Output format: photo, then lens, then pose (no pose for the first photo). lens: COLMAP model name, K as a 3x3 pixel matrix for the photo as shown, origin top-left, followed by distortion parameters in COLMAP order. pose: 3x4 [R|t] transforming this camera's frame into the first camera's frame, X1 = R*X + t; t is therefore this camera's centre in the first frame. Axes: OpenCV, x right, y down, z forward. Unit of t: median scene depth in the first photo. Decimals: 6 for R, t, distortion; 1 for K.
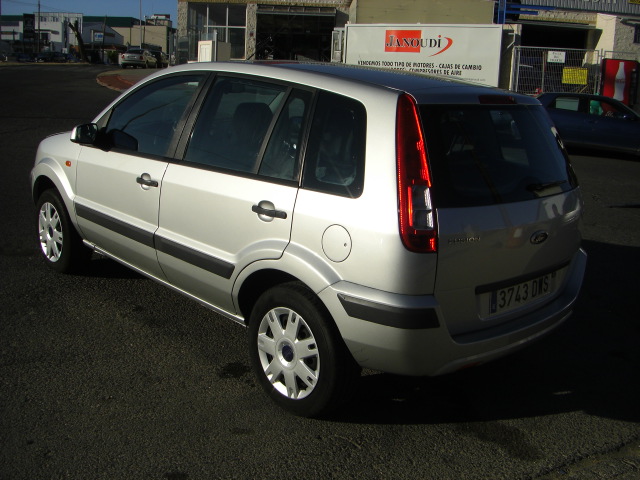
lens RADIAL K [[731.1, 0, 320.0], [0, 731.1, 240.0], [0, 0, 1]] dist [-0.171104, 0.070452]
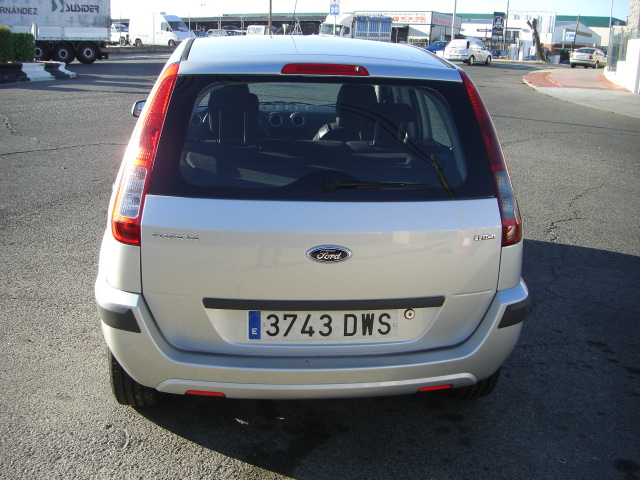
lens RADIAL K [[731.1, 0, 320.0], [0, 731.1, 240.0], [0, 0, 1]] dist [-0.171104, 0.070452]
pose [[0.787872, 0.135632, -0.600717, 0.066439], [-0.136301, 0.989659, 0.044682, -0.004531], [0.600566, 0.046675, 0.798212, 0.035189]]
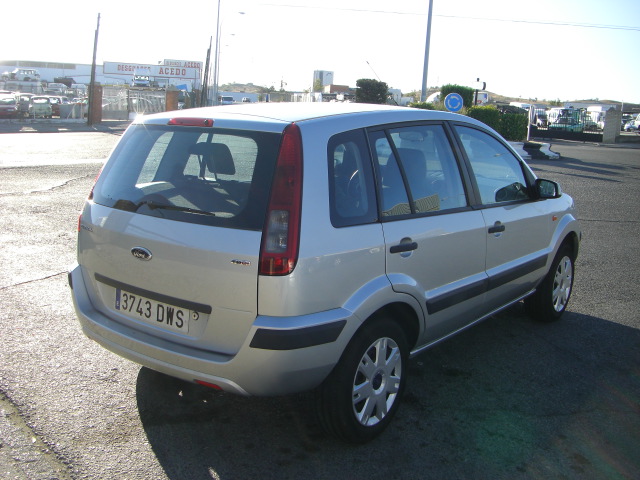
lens RADIAL K [[731.1, 0, 320.0], [0, 731.1, 240.0], [0, 0, 1]] dist [-0.171104, 0.070452]
pose [[0.147058, 0.130798, -0.980442, 0.118553], [-0.271079, 0.958597, 0.087224, -0.015888], [0.951257, 0.252950, 0.176426, 0.093903]]
